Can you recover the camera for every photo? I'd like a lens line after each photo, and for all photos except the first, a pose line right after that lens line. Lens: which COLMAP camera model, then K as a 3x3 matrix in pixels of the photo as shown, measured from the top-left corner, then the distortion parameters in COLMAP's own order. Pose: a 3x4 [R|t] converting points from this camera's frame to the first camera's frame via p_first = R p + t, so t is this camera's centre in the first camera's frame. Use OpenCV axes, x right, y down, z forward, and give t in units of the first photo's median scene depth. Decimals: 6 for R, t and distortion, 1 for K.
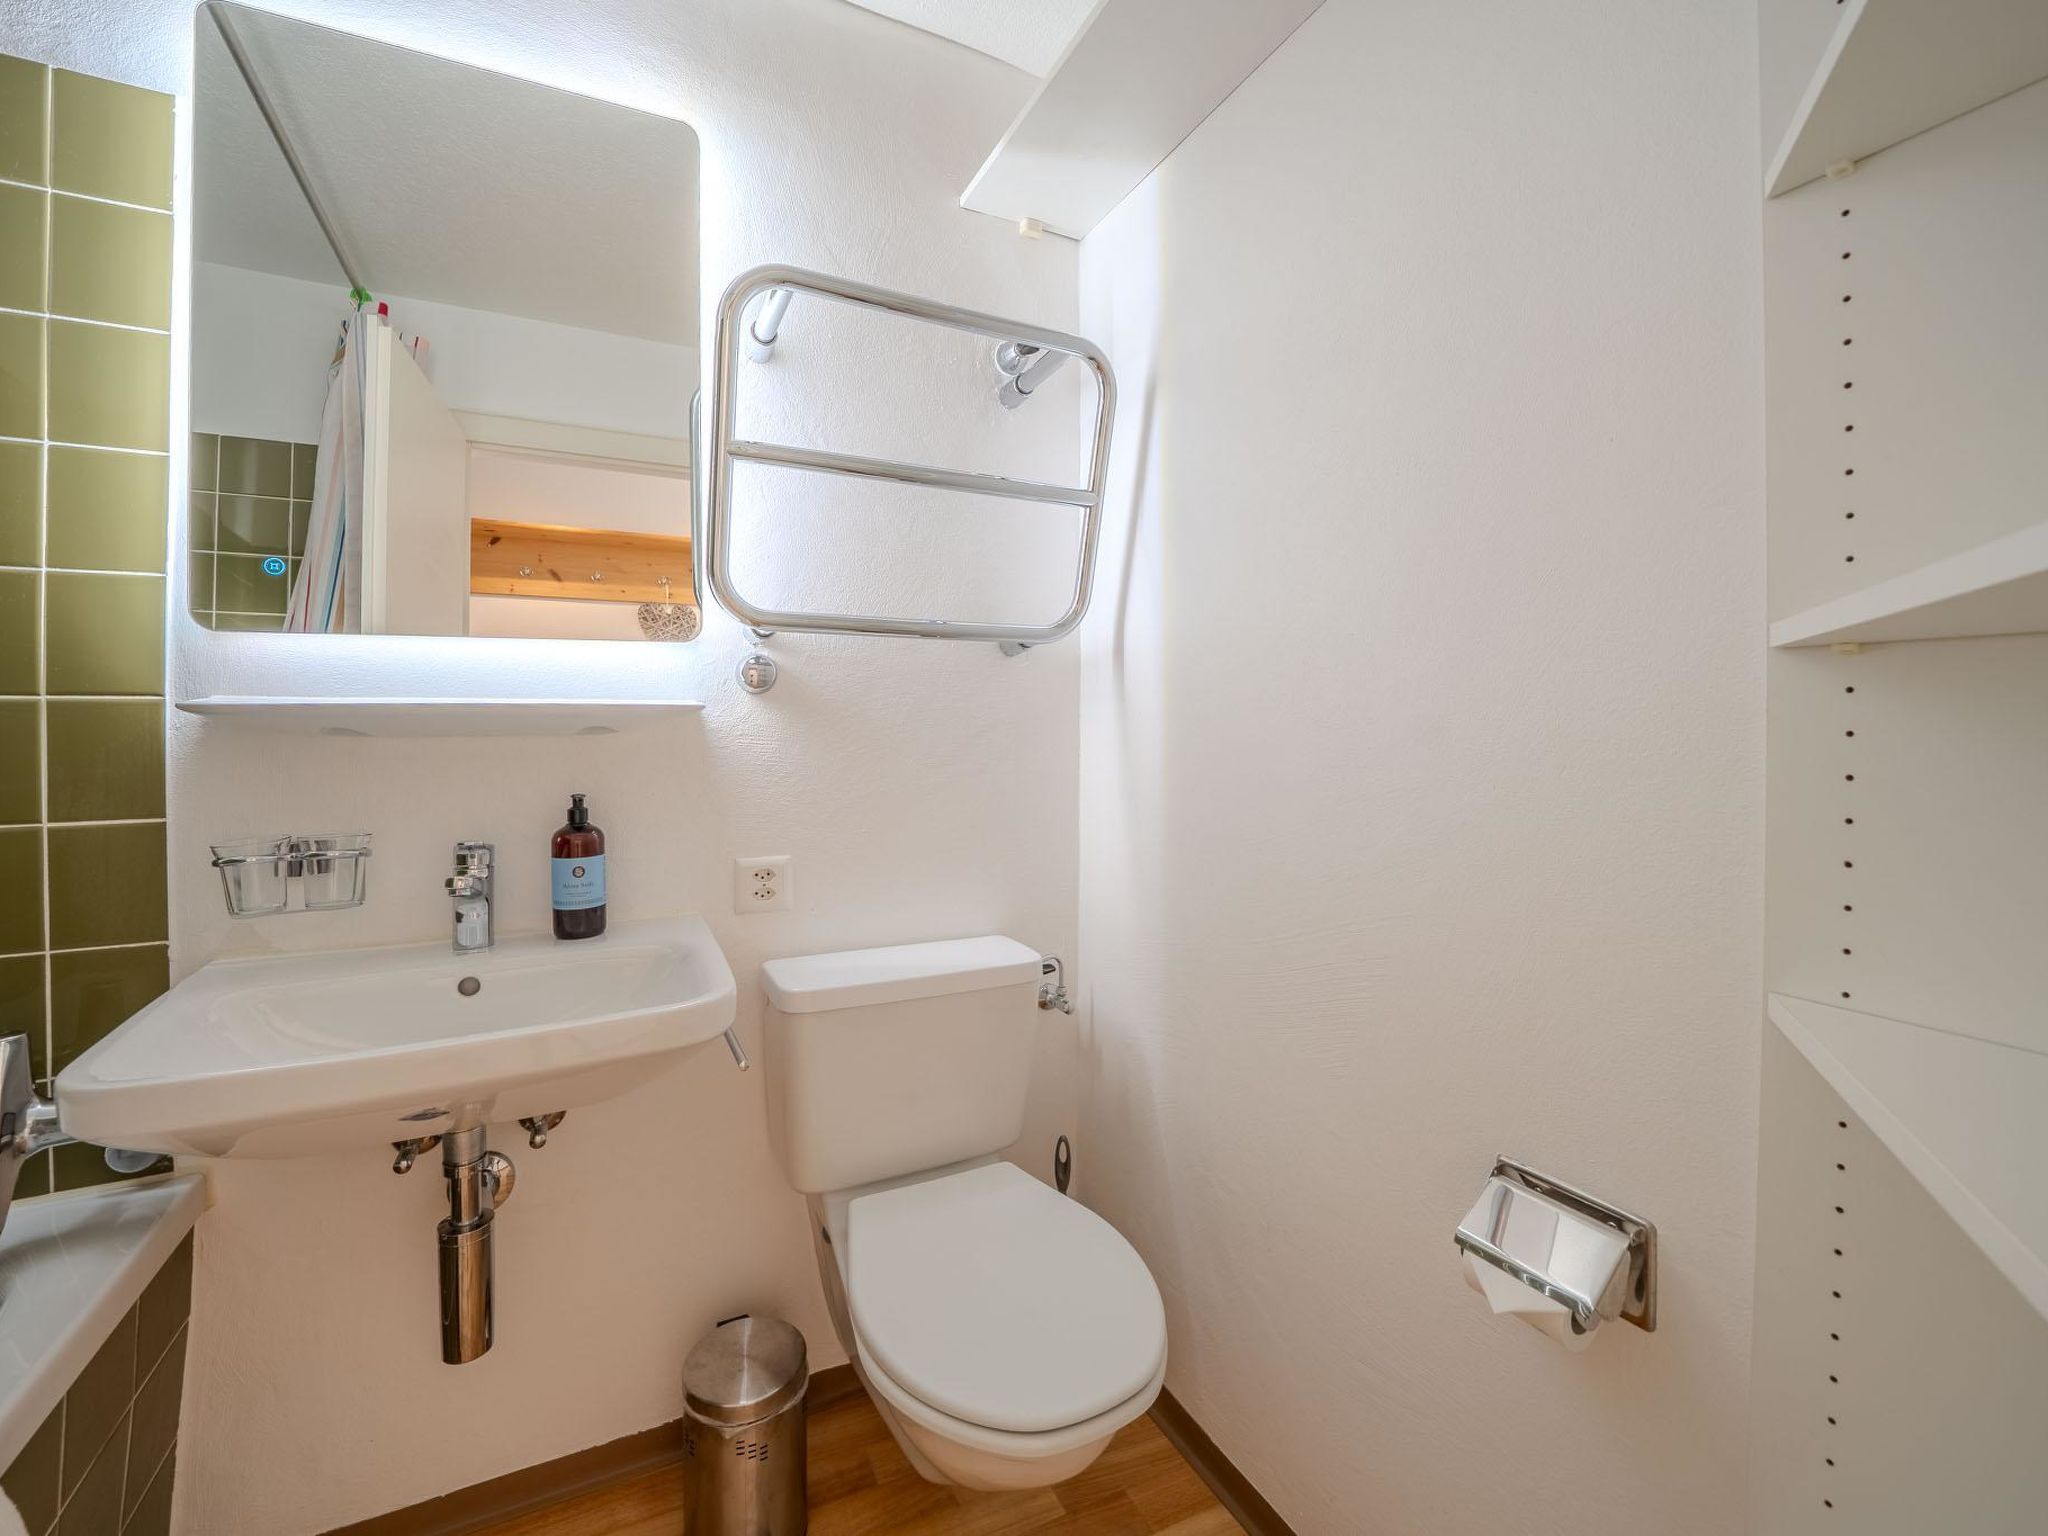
lens RADIAL K [[840.4, 0, 979.1], [0, 840.4, 760.7], [0, 0, 1]] dist [-0.012885, -0.000160]
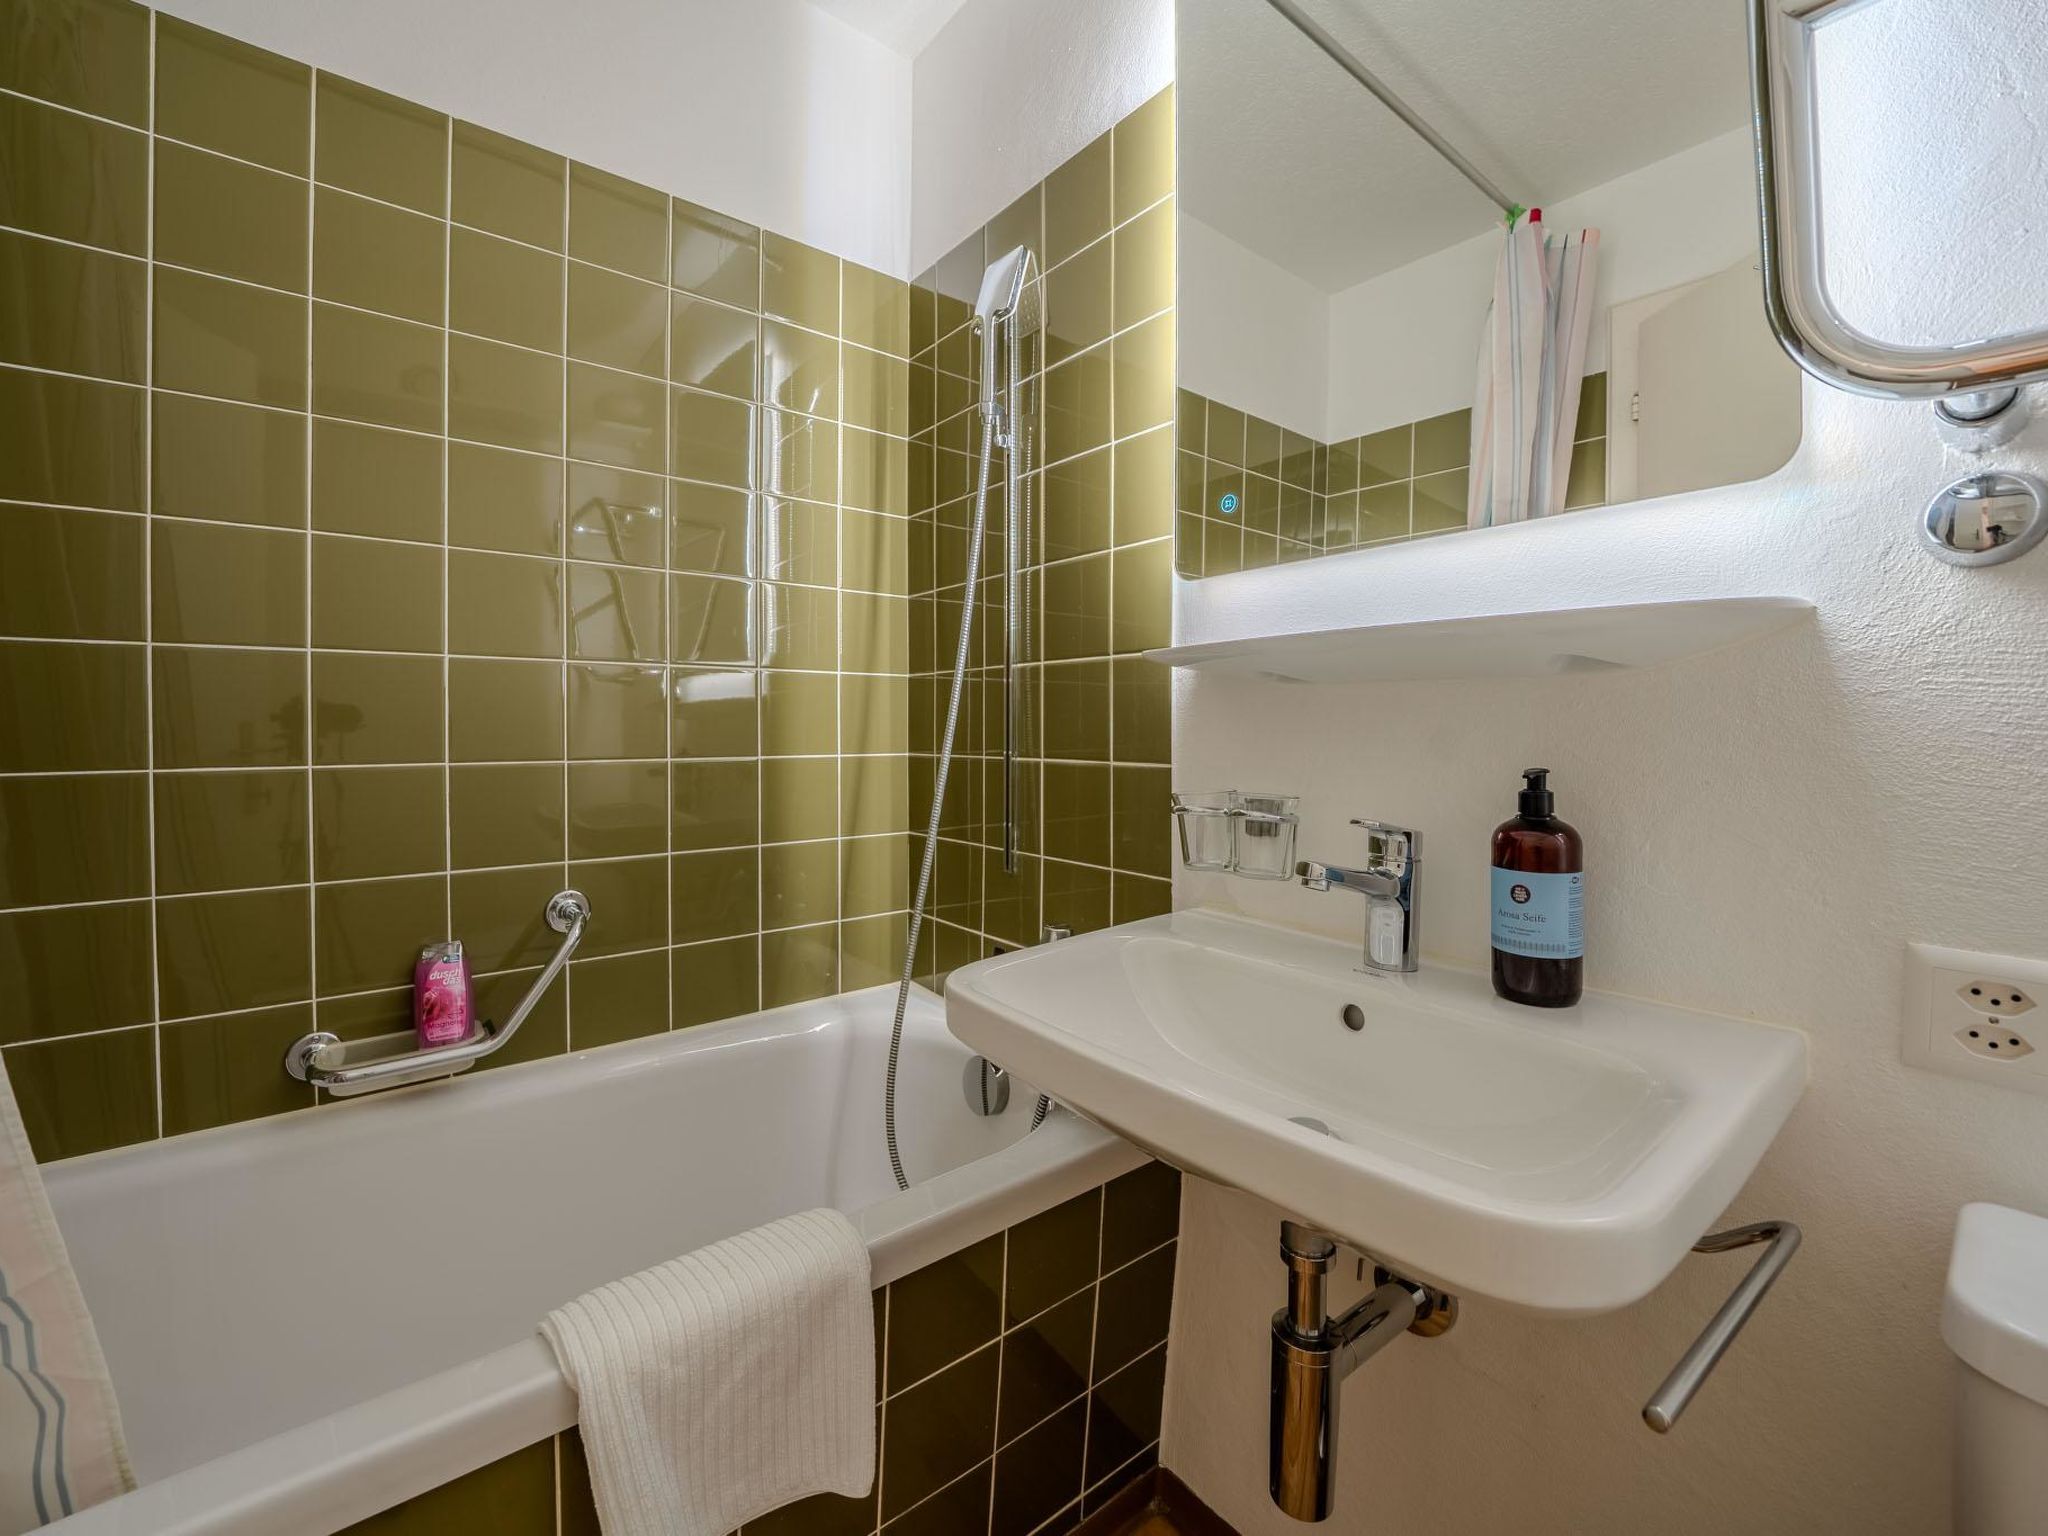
lens RADIAL K [[848.7, 0, 1024.0], [0, 848.7, 732.4], [0, 0, 1]] dist [-0.018032, -0.000179]
pose [[0.233019, 0.017257, -0.972319, 0.035223], [-0.042728, 0.999059, 0.007491, 0.025019], [0.971533, 0.039799, 0.233537, 0.493973]]
